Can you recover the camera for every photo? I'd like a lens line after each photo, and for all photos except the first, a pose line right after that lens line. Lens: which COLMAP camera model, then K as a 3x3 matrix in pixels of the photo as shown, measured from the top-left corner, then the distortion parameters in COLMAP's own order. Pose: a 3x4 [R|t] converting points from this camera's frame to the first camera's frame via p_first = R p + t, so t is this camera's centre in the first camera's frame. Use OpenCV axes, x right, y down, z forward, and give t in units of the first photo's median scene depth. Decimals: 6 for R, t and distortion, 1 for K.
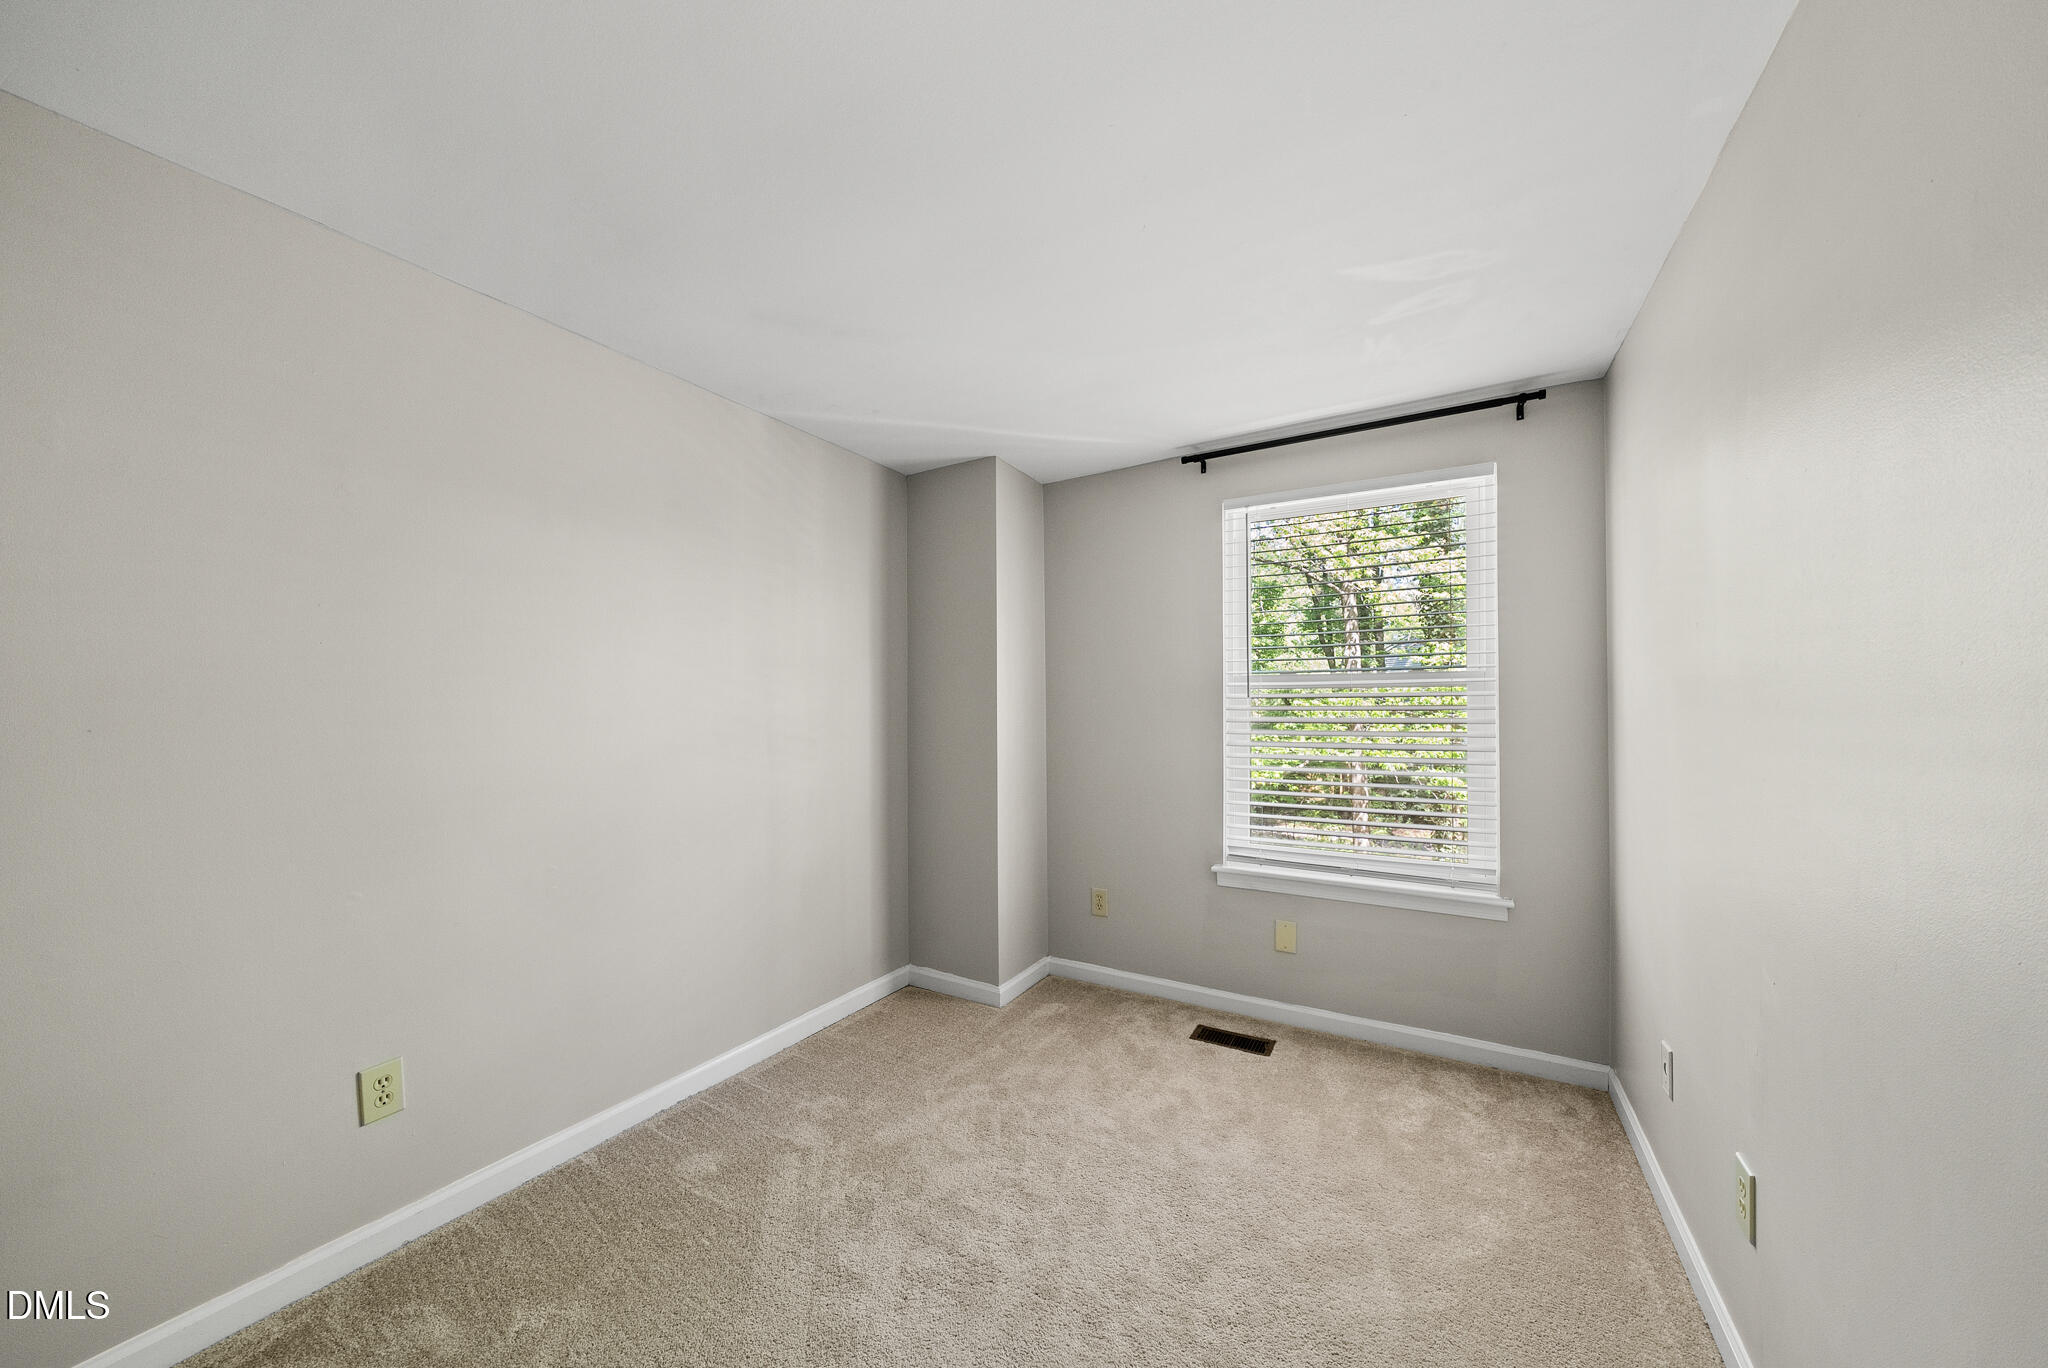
lens RADIAL K [[711.3, 0, 1028.7], [0, 711.3, 689.2], [0, 0, 1]] dist [-0.007375, 0.000191]
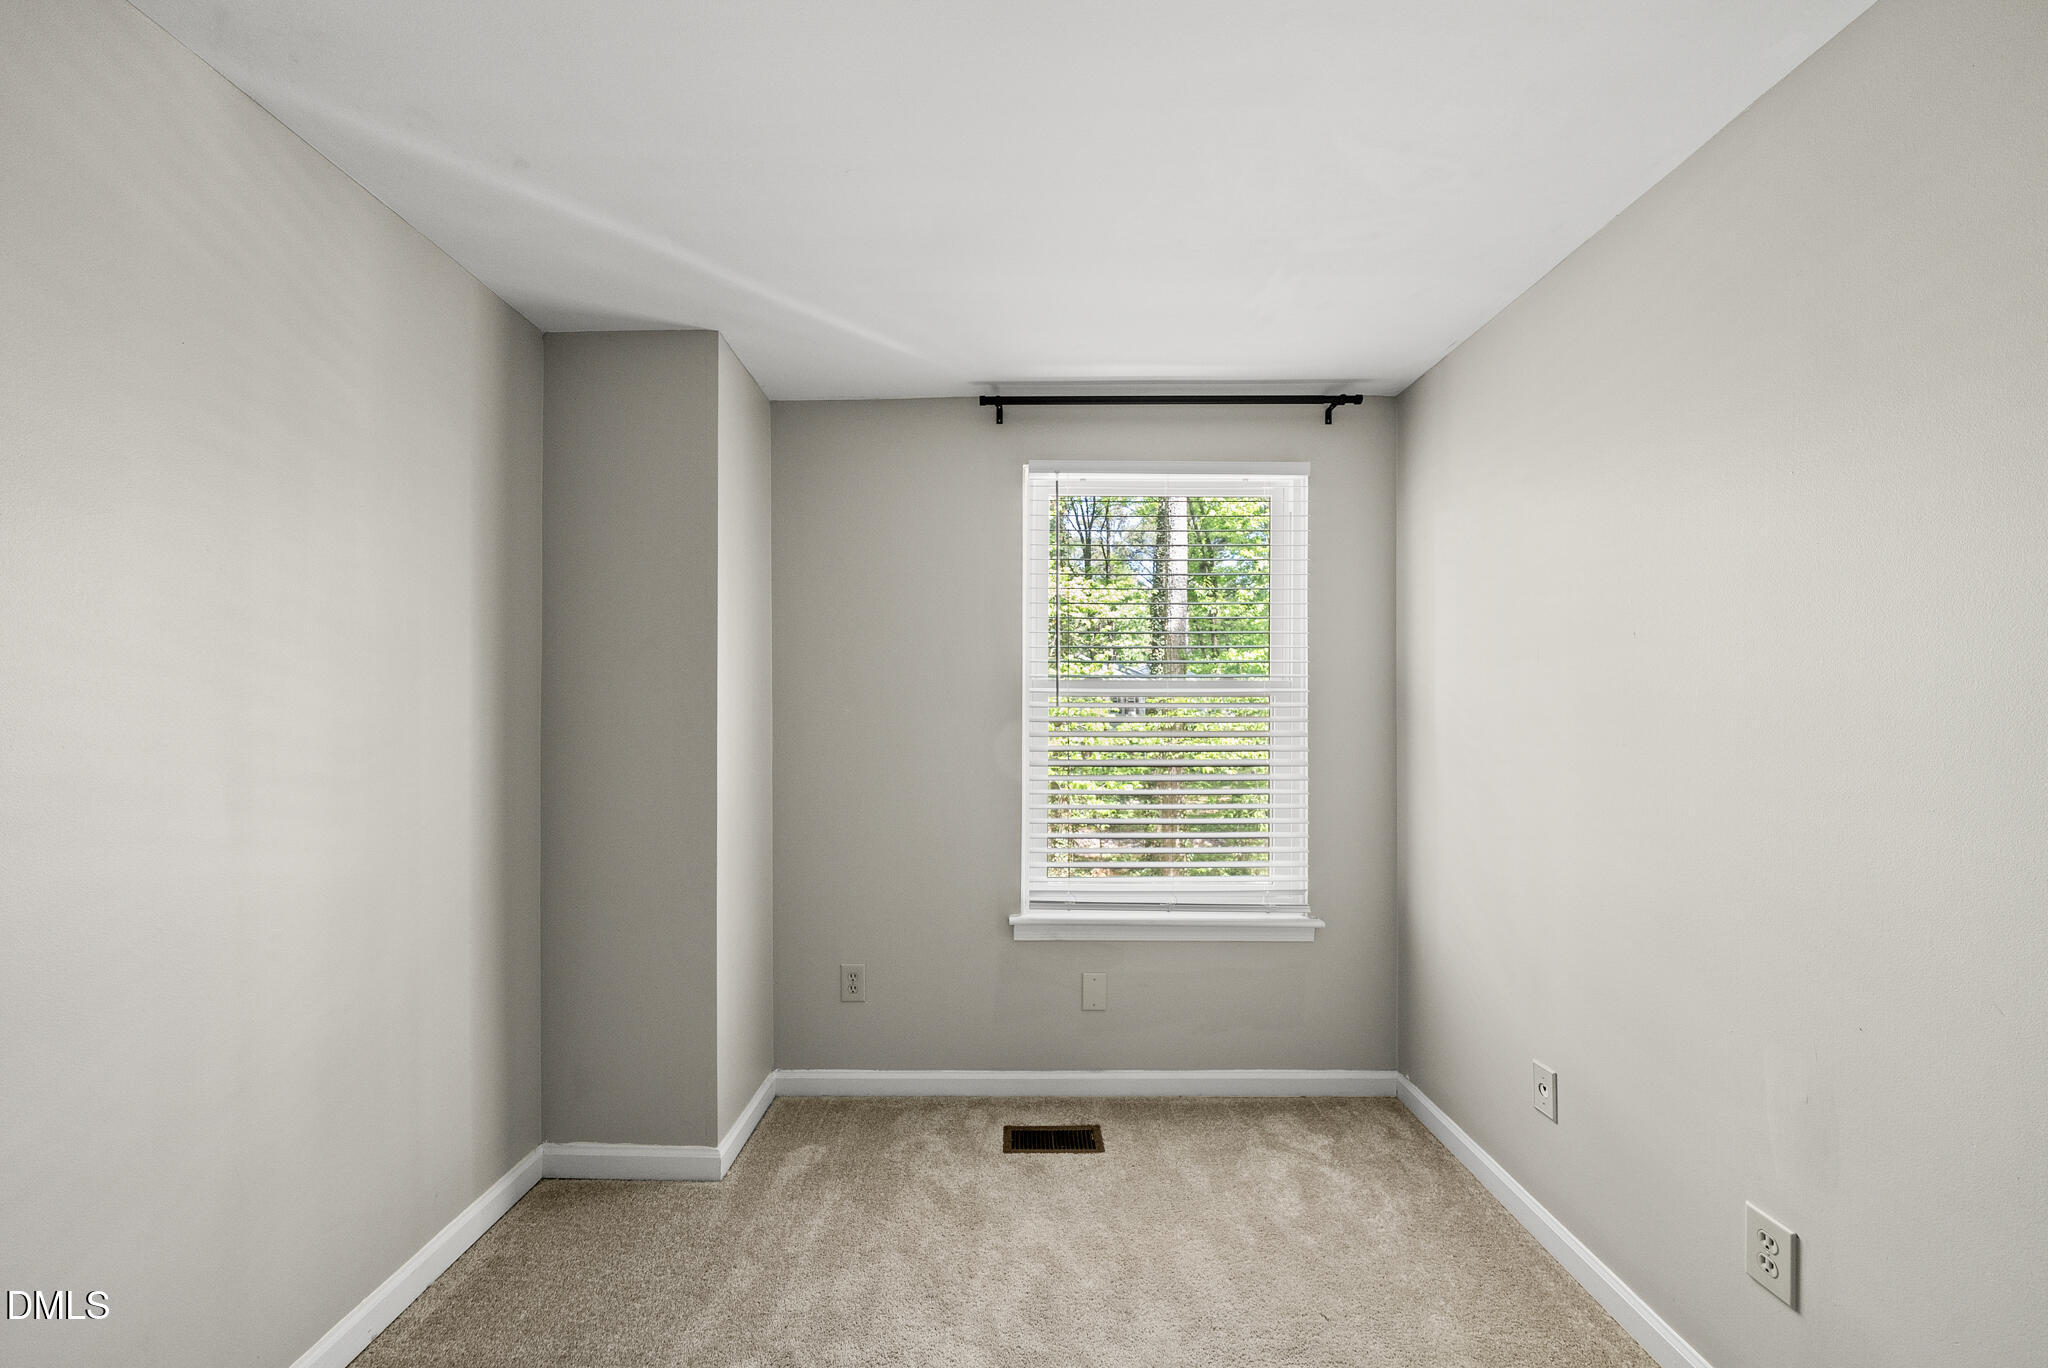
lens RADIAL K [[711.3, 0, 1017.1], [0, 711.3, 703.8], [0, 0, 1]] dist [-0.007375, 0.000191]
pose [[0.867190, 0.012208, 0.497828, -0.146646], [-0.015888, 0.999869, 0.003156, 0.007407], [-0.497724, -0.010647, 0.867270, 0.339335]]
